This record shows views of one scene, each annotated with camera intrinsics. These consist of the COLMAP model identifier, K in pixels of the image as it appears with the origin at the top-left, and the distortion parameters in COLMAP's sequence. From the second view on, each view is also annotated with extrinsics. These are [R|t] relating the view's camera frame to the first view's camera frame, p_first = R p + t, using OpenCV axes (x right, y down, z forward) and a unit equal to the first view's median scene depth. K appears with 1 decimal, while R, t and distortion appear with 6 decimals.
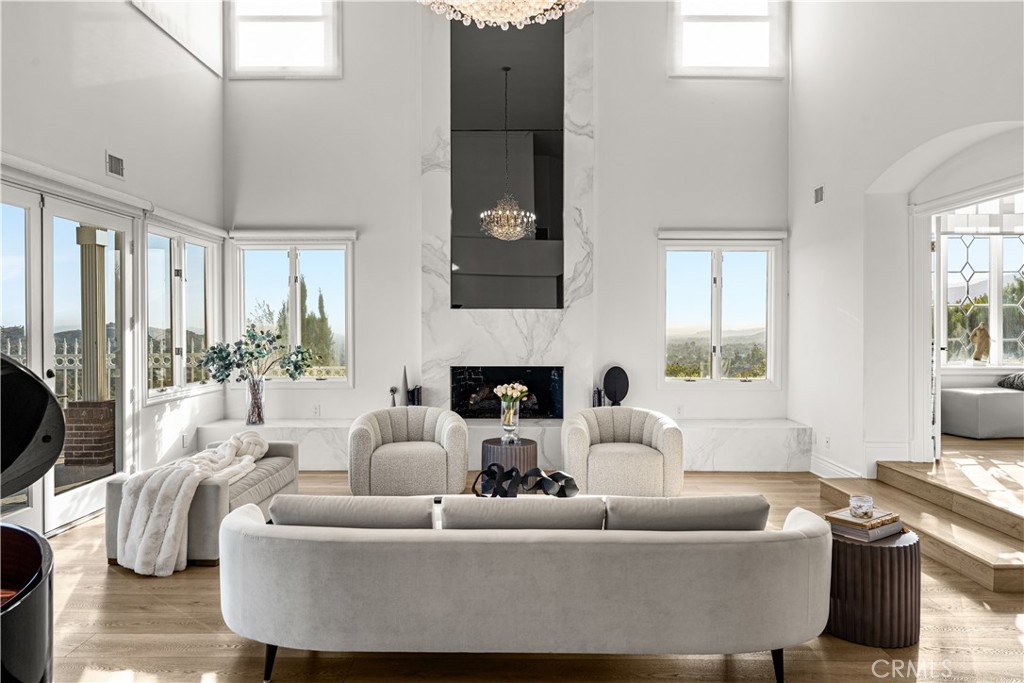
lens RADIAL K [[687.5, 0, 511.5], [0, 687.5, 333.0], [0, 0, 1]] dist [0.000785, 0.002011]
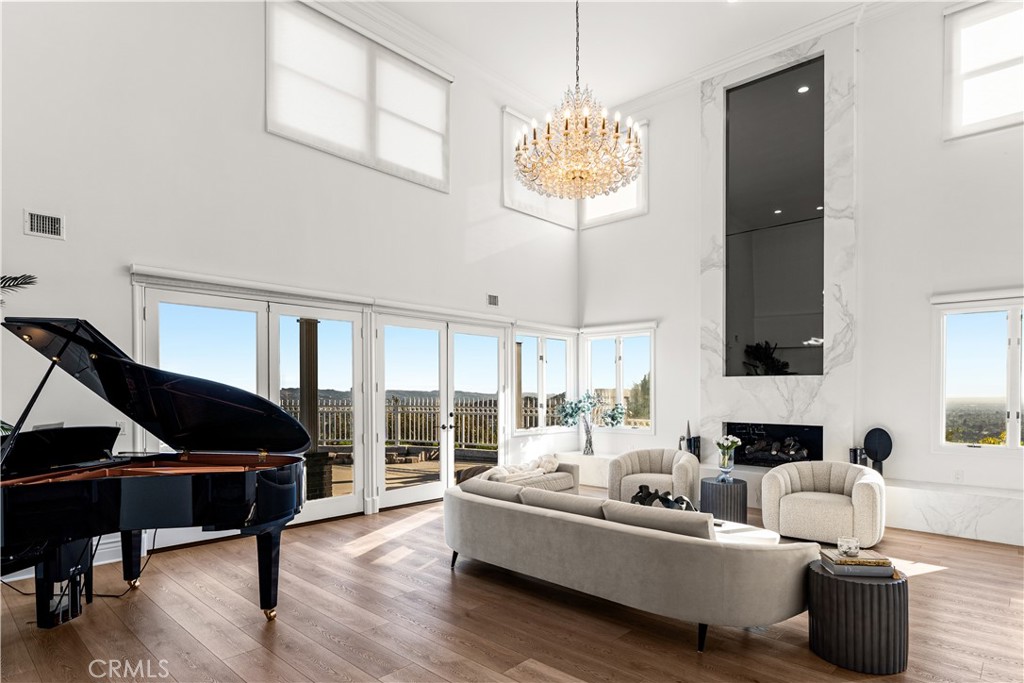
lens RADIAL K [[560.9, 0, 504.1], [0, 560.9, 399.2], [0, 0, 1]] dist [-0.002397, -0.001695]
pose [[0.729711, 0.009876, -0.683685, 0.325750], [-0.007334, 0.999951, 0.006616, 0.002254], [0.683717, 0.000187, 0.729748, -0.031182]]
